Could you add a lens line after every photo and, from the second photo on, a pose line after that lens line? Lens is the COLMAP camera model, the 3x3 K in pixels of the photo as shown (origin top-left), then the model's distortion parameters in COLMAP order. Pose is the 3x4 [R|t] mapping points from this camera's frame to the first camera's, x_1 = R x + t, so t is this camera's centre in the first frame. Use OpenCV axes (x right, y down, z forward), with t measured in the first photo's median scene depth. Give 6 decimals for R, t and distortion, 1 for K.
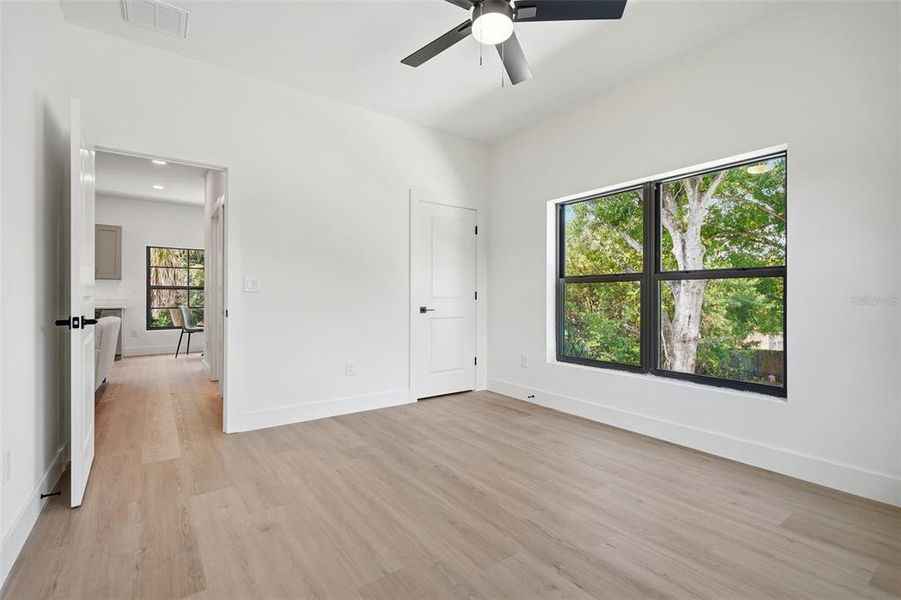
lens RADIAL K [[409.4, 0, 450.5], [0, 409.4, 300.0], [0, 0, 1]] dist [-0.000654, -0.000031]
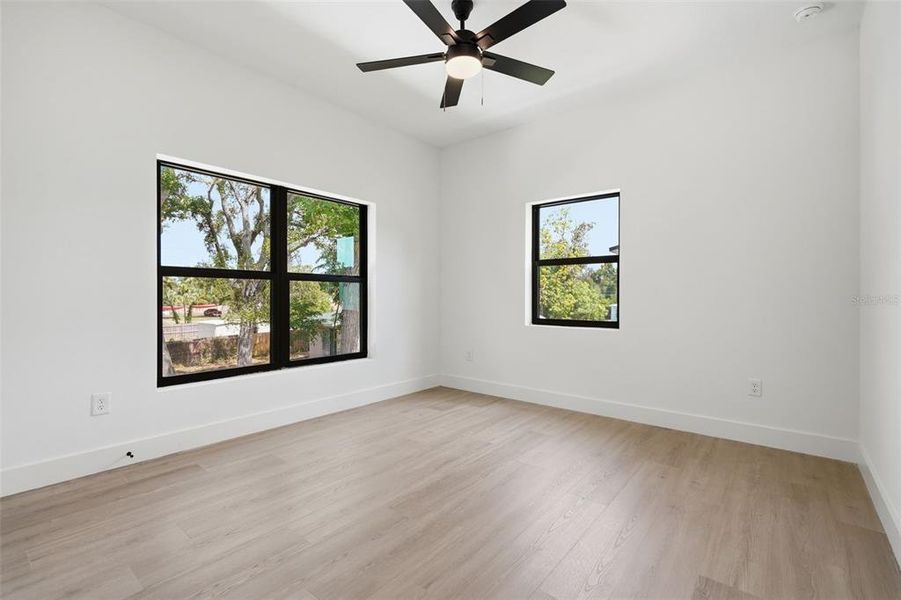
lens RADIAL K [[409.4, 0, 450.5], [0, 409.4, 300.0], [0, 0, 1]] dist [-0.000654, -0.000031]
pose [[-0.256178, -0.011939, 0.966556, -0.698247], [0.004473, 0.999898, 0.013536, -0.008223], [-0.966619, 0.007791, -0.256098, 0.910442]]
